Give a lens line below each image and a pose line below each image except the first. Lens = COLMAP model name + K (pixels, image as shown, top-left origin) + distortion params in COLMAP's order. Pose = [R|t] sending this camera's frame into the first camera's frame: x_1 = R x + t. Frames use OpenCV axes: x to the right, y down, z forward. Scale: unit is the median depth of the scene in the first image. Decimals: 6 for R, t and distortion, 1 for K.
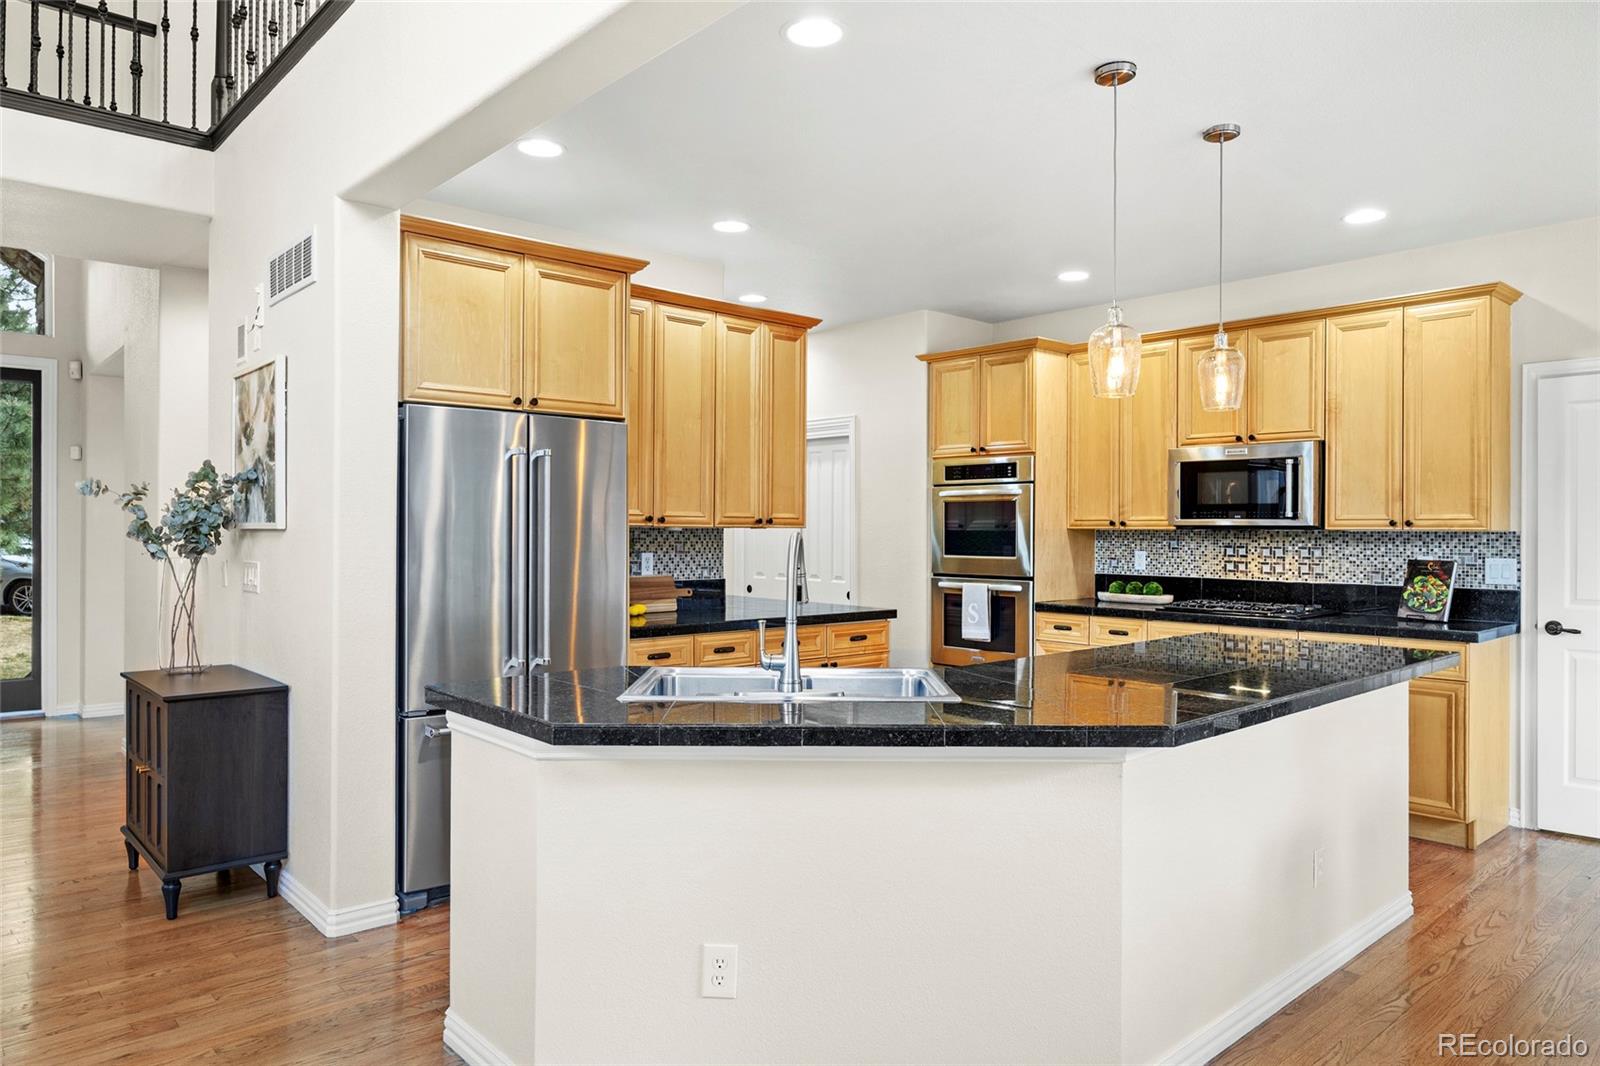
lens RADIAL K [[1047.1, 0, 800.0], [0, 1047.1, 533.0], [0, 0, 1]] dist [-0.003303, 0.001871]
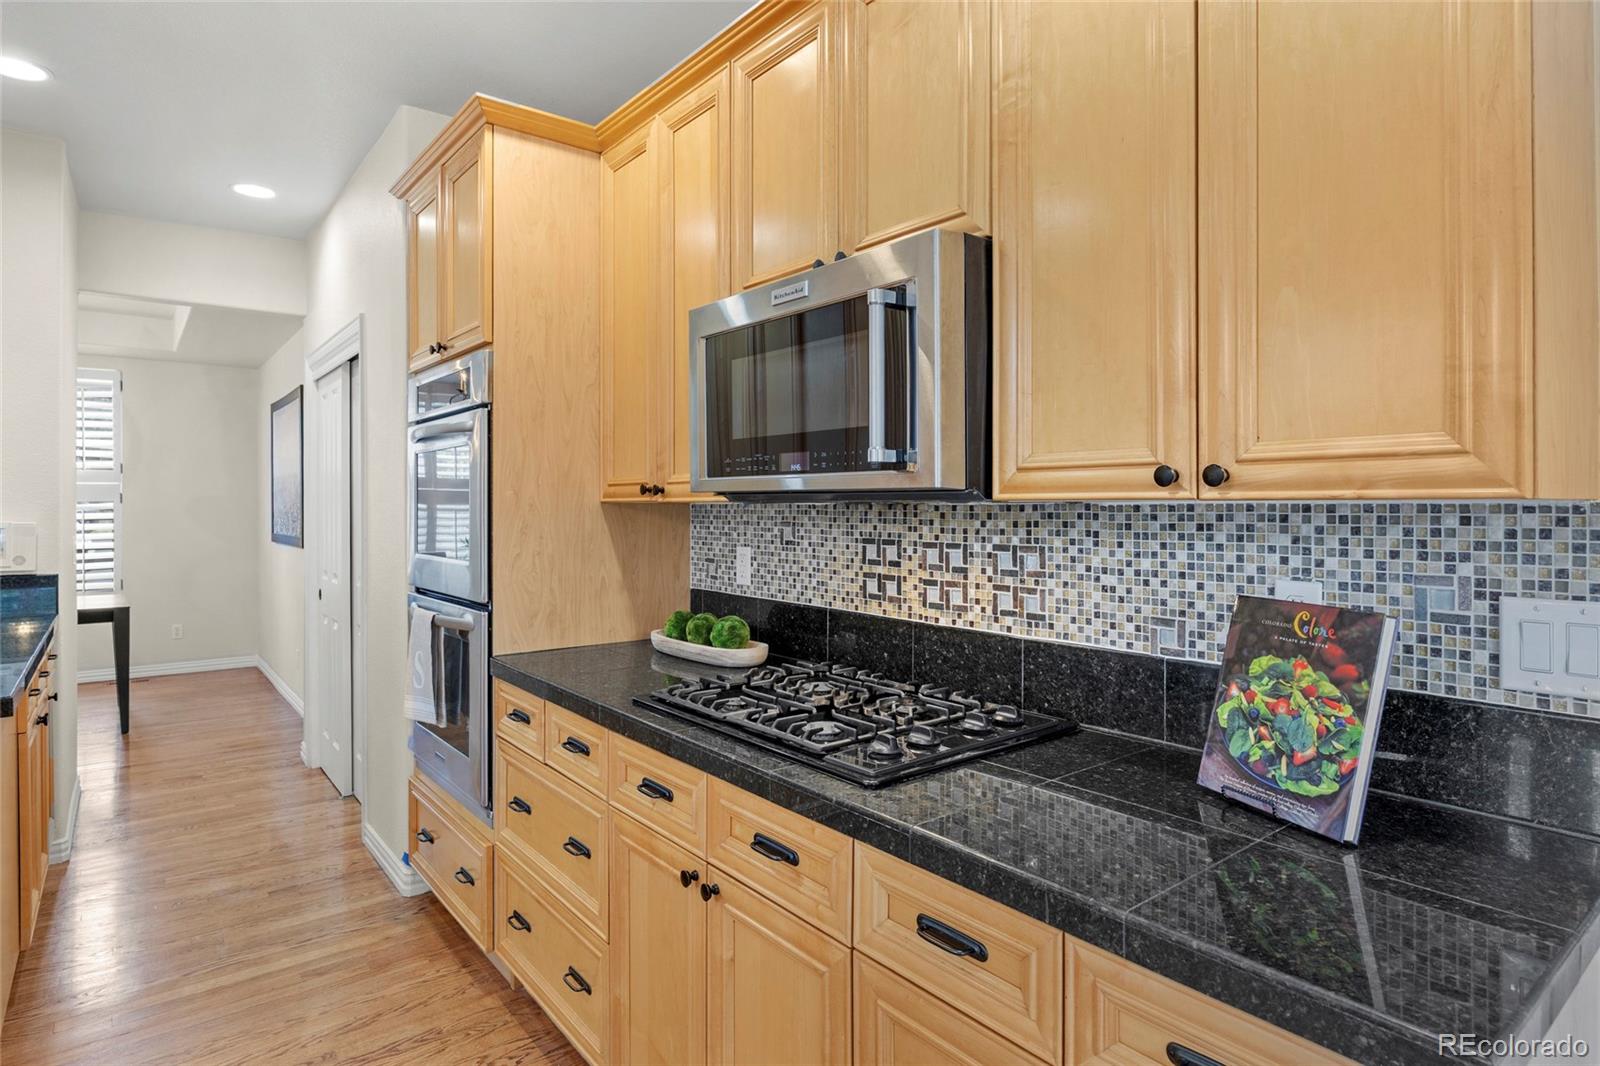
lens RADIAL K [[872.8, 0, 799.1], [0, 872.8, 506.4], [0, 0, 1]] dist [-0.004915, -0.000902]
pose [[0.997573, -0.005370, -0.069422, 0.435166], [0.005285, 0.999985, -0.001416, -0.001129], [0.069428, 0.001046, 0.997586, 0.678880]]
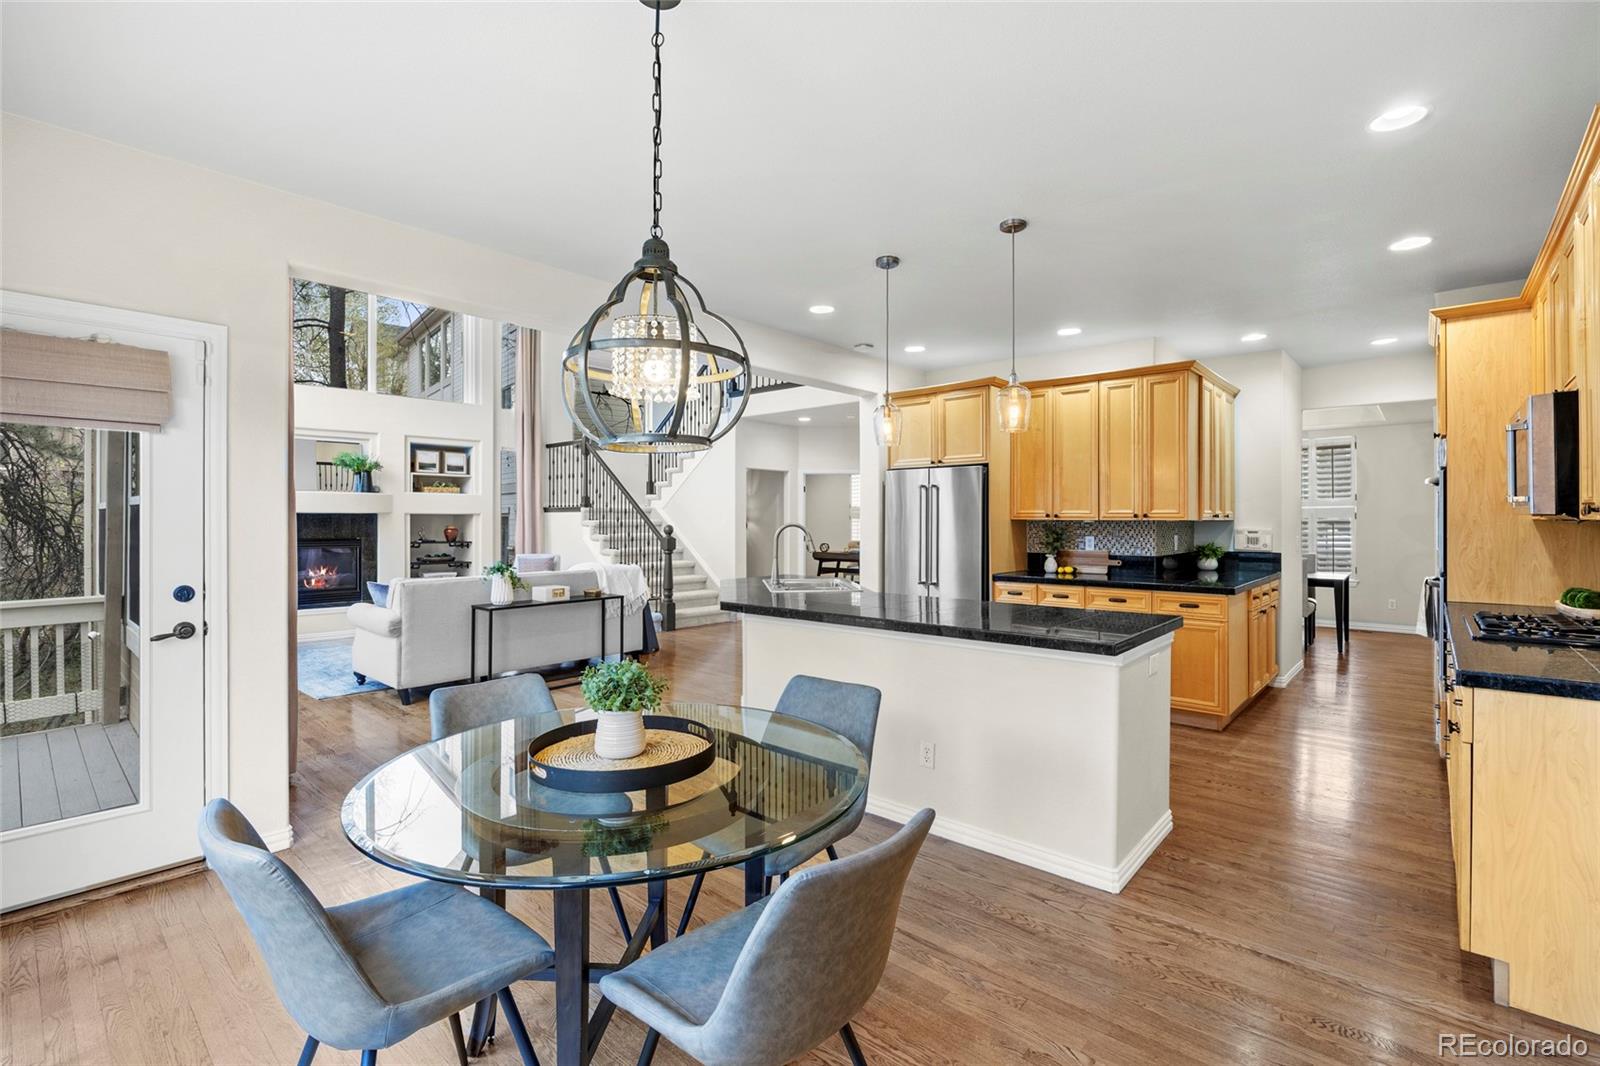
lens RADIAL K [[716.5, 0, 798.7], [0, 716.5, 517.2], [0, 0, 1]] dist [-0.008087, 0.000261]
pose [[0.101423, -0.009052, -0.994802, 0.862792], [-0.002372, 0.999954, -0.009341, 0.000962], [0.994841, 0.003307, 0.101396, 0.424520]]
